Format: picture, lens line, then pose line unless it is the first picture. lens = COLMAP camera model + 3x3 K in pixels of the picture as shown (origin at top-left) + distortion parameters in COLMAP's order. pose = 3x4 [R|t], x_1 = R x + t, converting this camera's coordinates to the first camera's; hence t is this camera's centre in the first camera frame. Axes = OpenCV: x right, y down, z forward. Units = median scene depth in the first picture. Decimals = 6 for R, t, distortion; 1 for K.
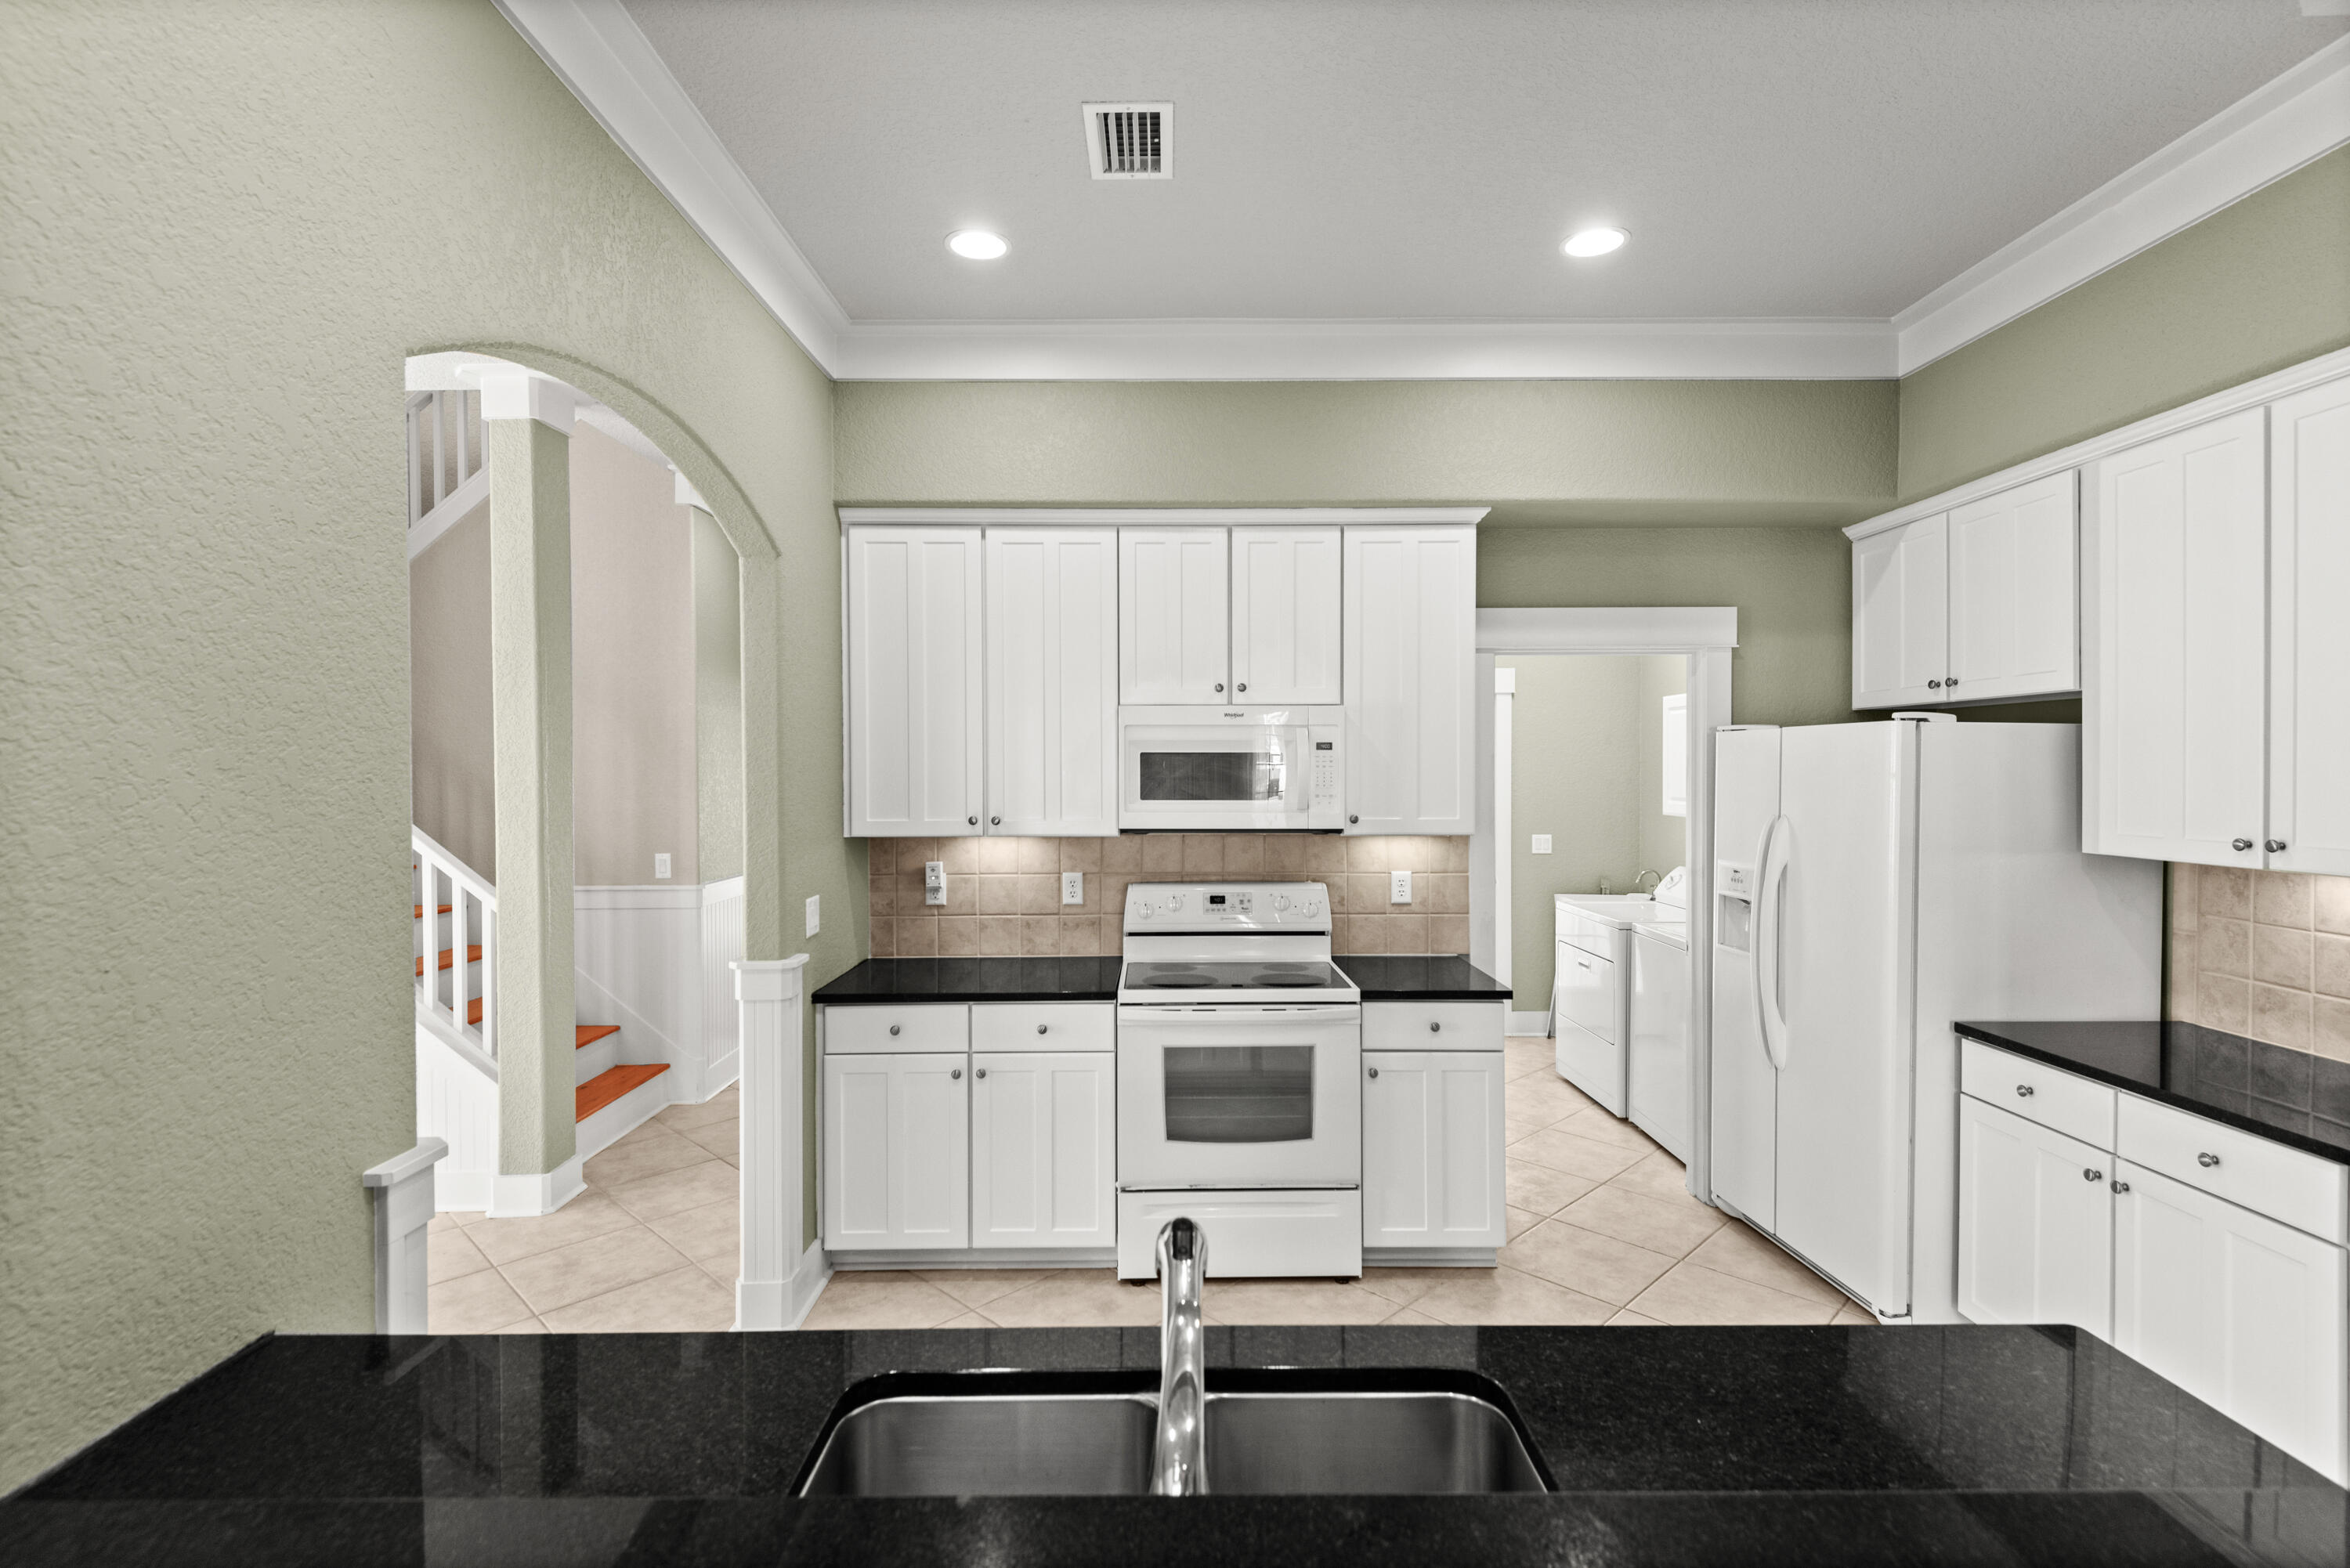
lens RADIAL K [[1077.0, 0, 1177.6], [0, 1077.0, 787.3], [0, 0, 1]] dist [0.031319, -0.020052]
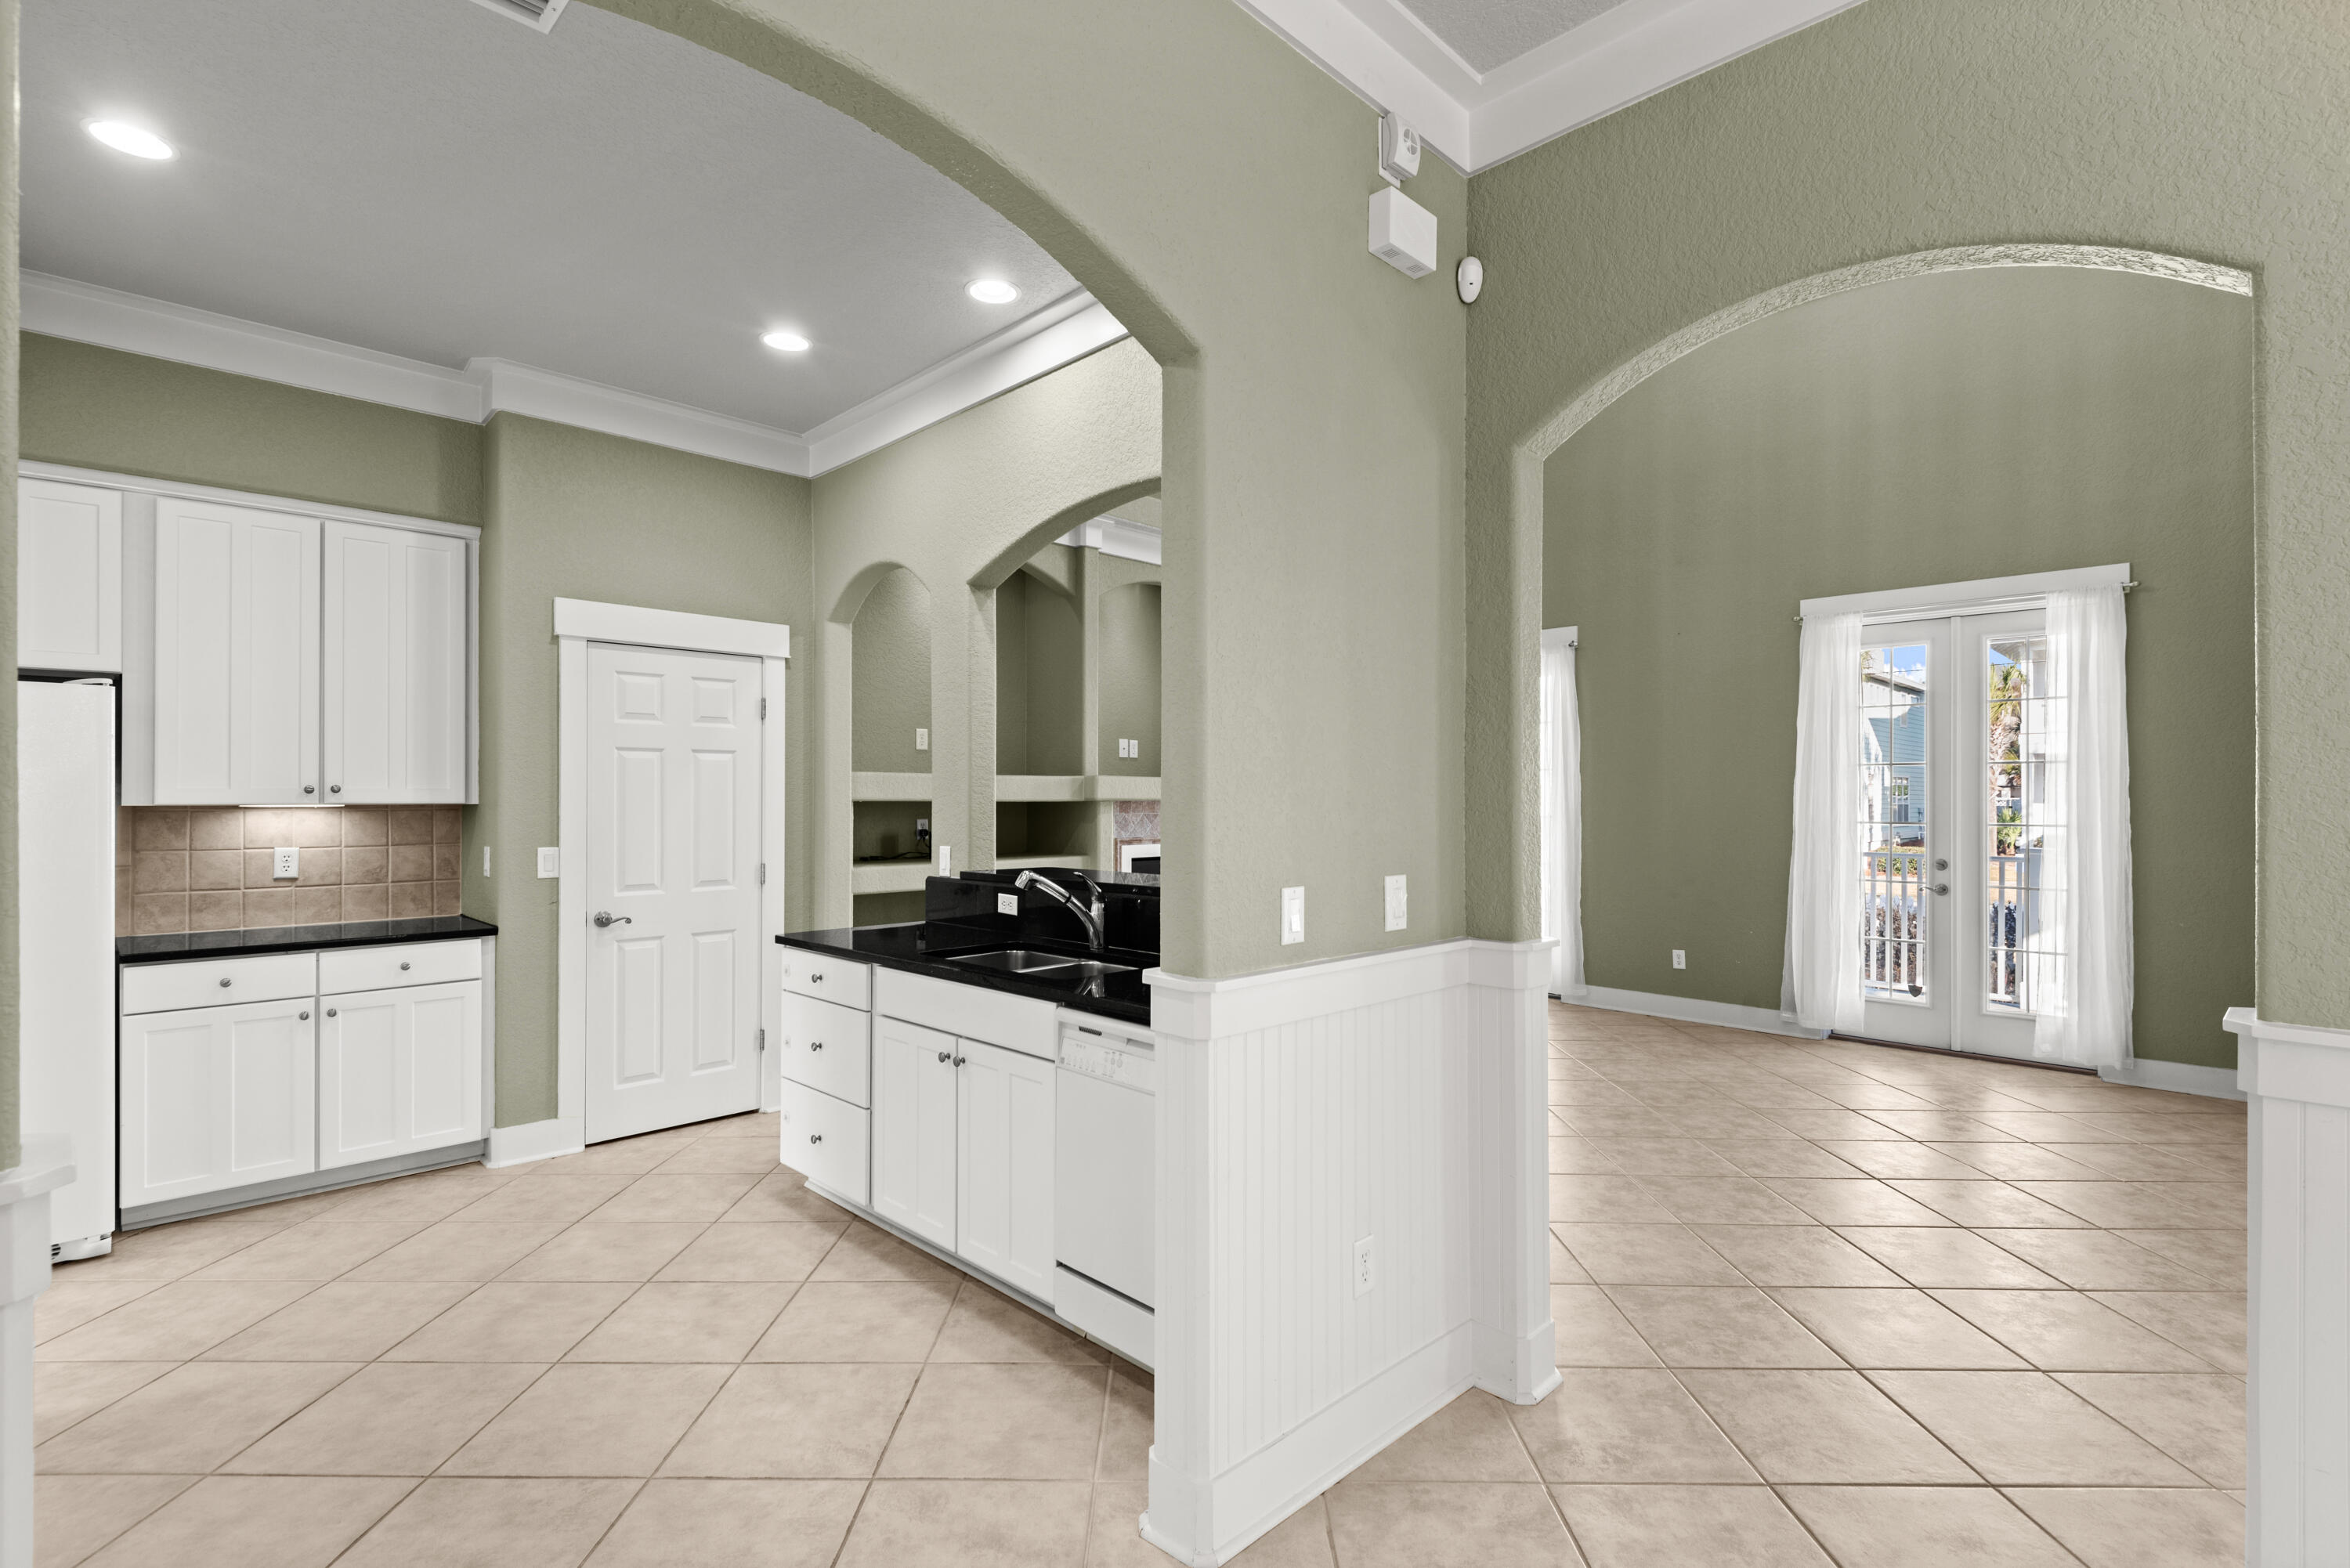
lens RADIAL K [[1081.8, 0, 1179.6], [0, 1081.8, 792.9], [0, 0, 1]] dist [0.029128, -0.019253]
pose [[-0.699905, 0.005912, 0.714211, -0.724150], [0.013163, 0.999903, 0.004623, 0.045501], [-0.714114, 0.012637, -0.699915, 0.829082]]
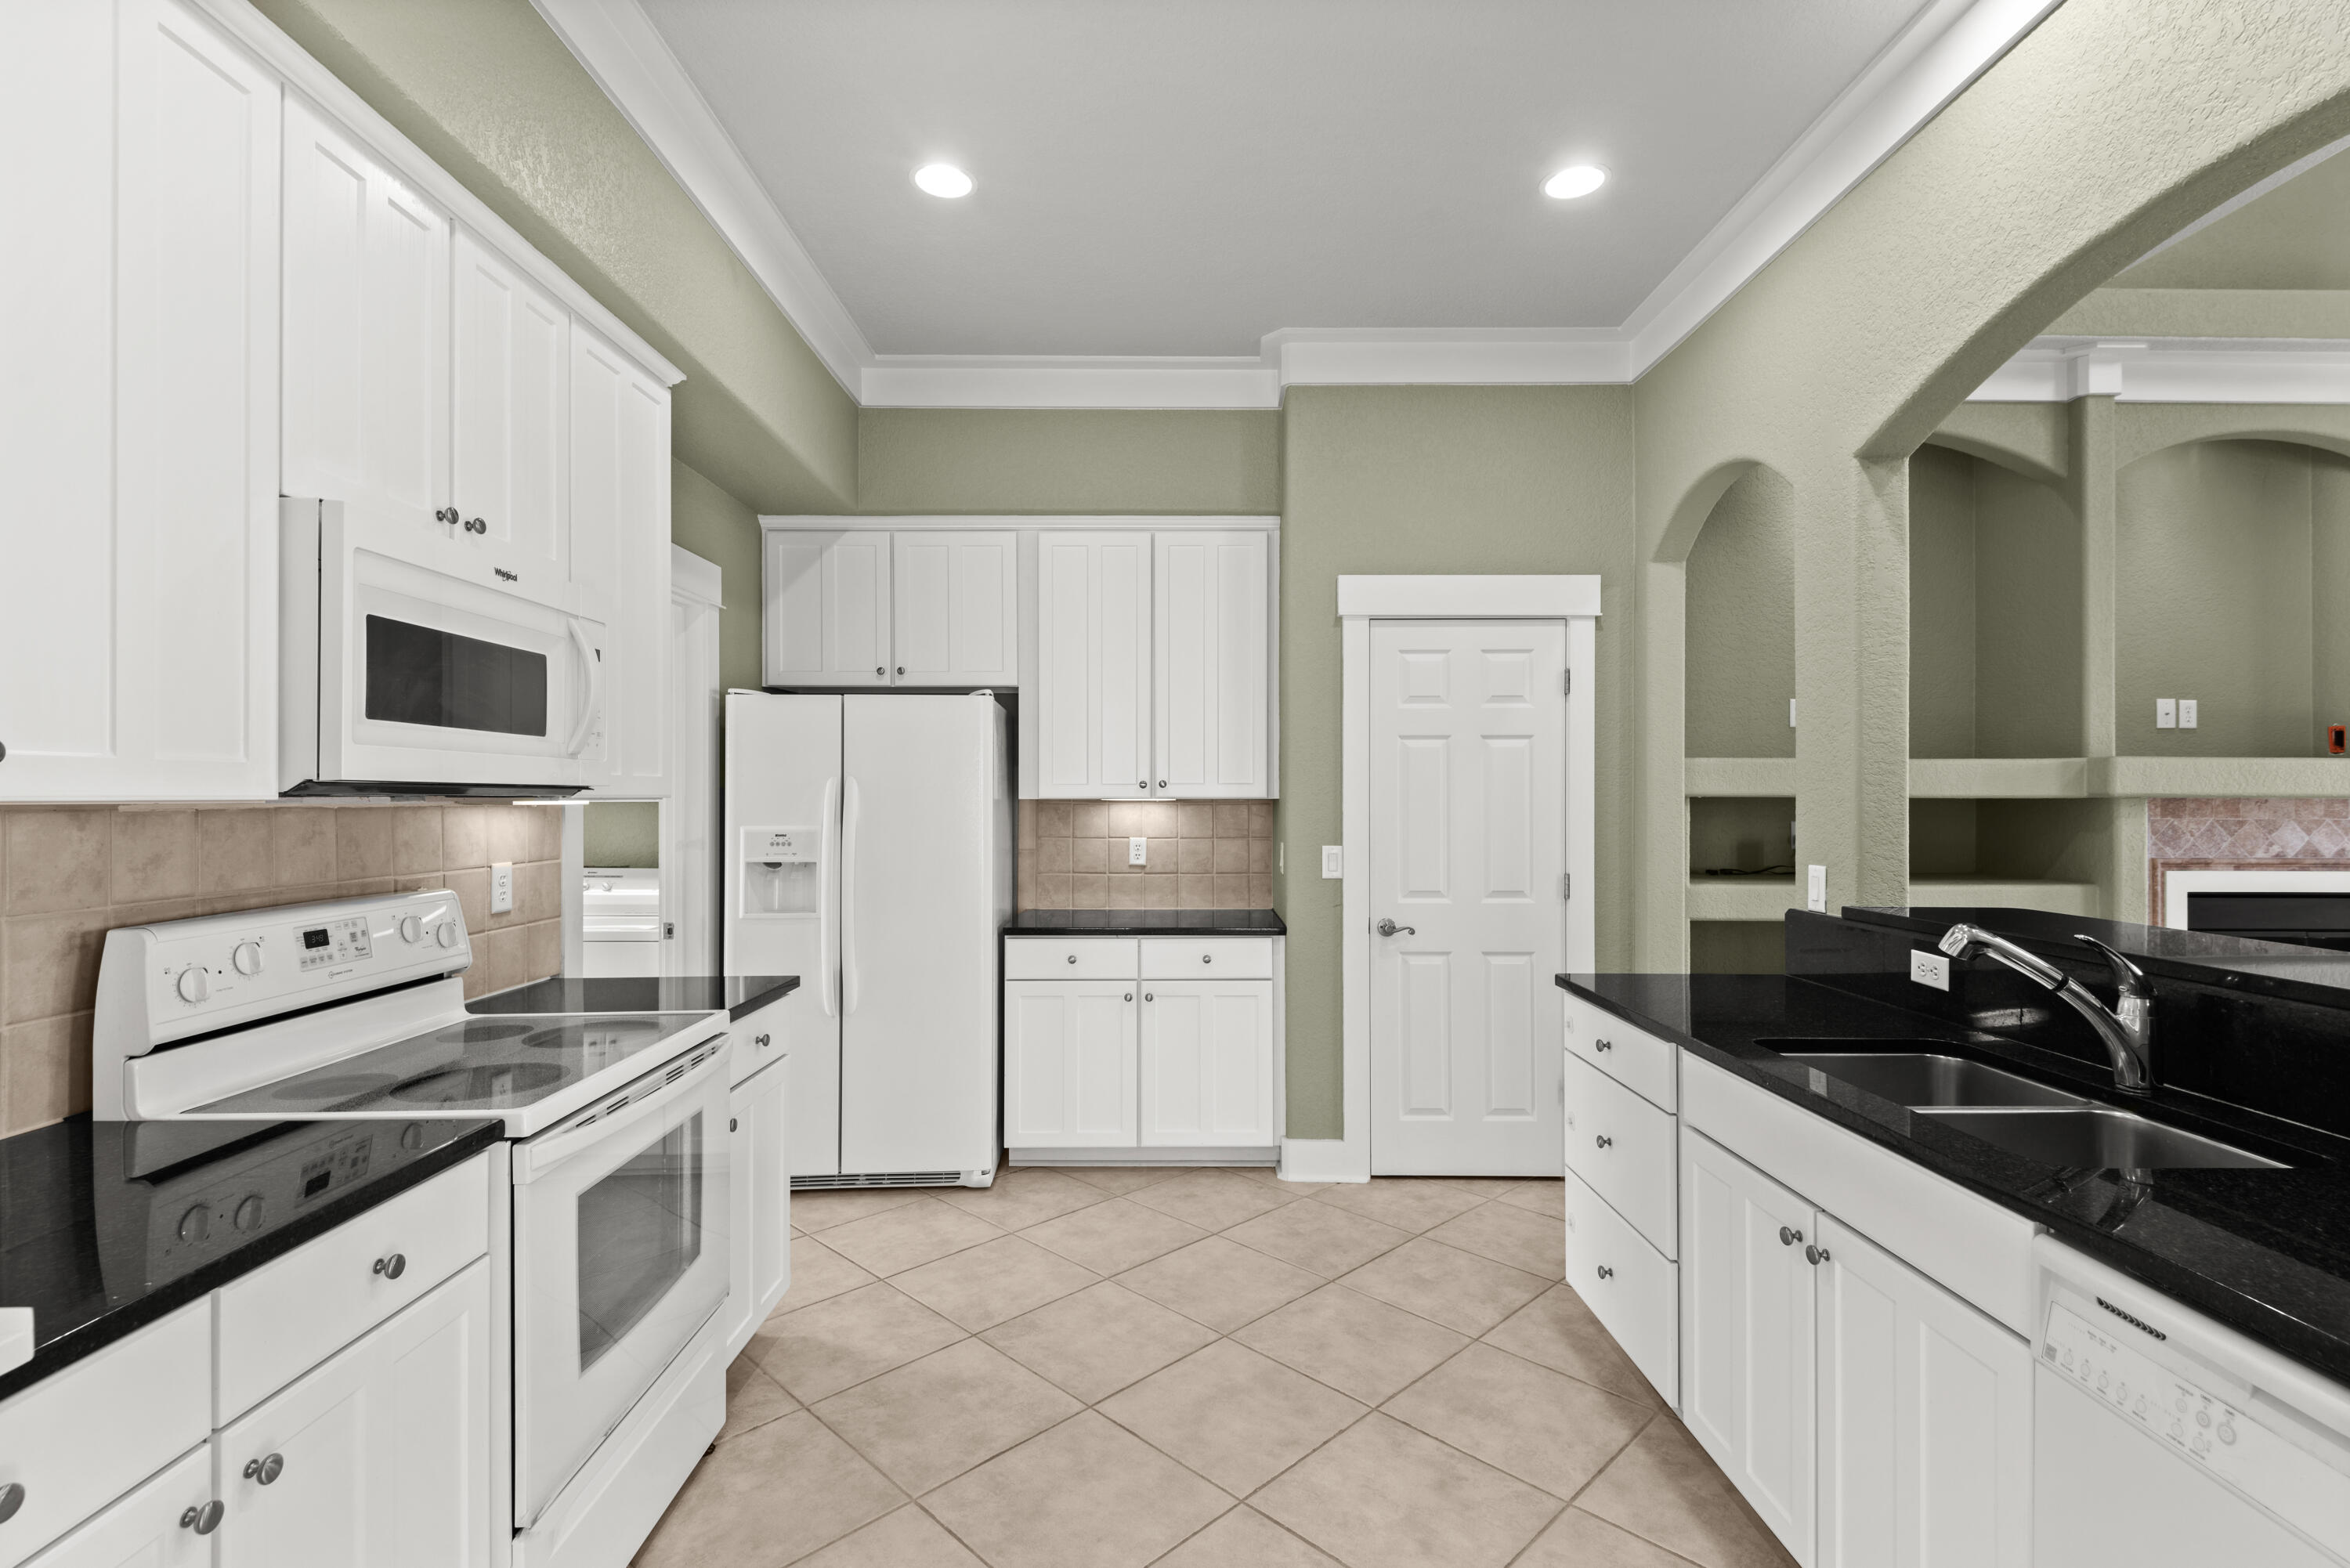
lens RADIAL K [[1077.0, 0, 1177.6], [0, 1077.0, 787.3], [0, 0, 1]] dist [0.031319, -0.020052]
pose [[0.002058, 0.007516, 0.999970, -0.487993], [0.015199, 0.999856, -0.007547, 0.048180], [-0.999882, 0.015214, 0.001943, 0.645695]]
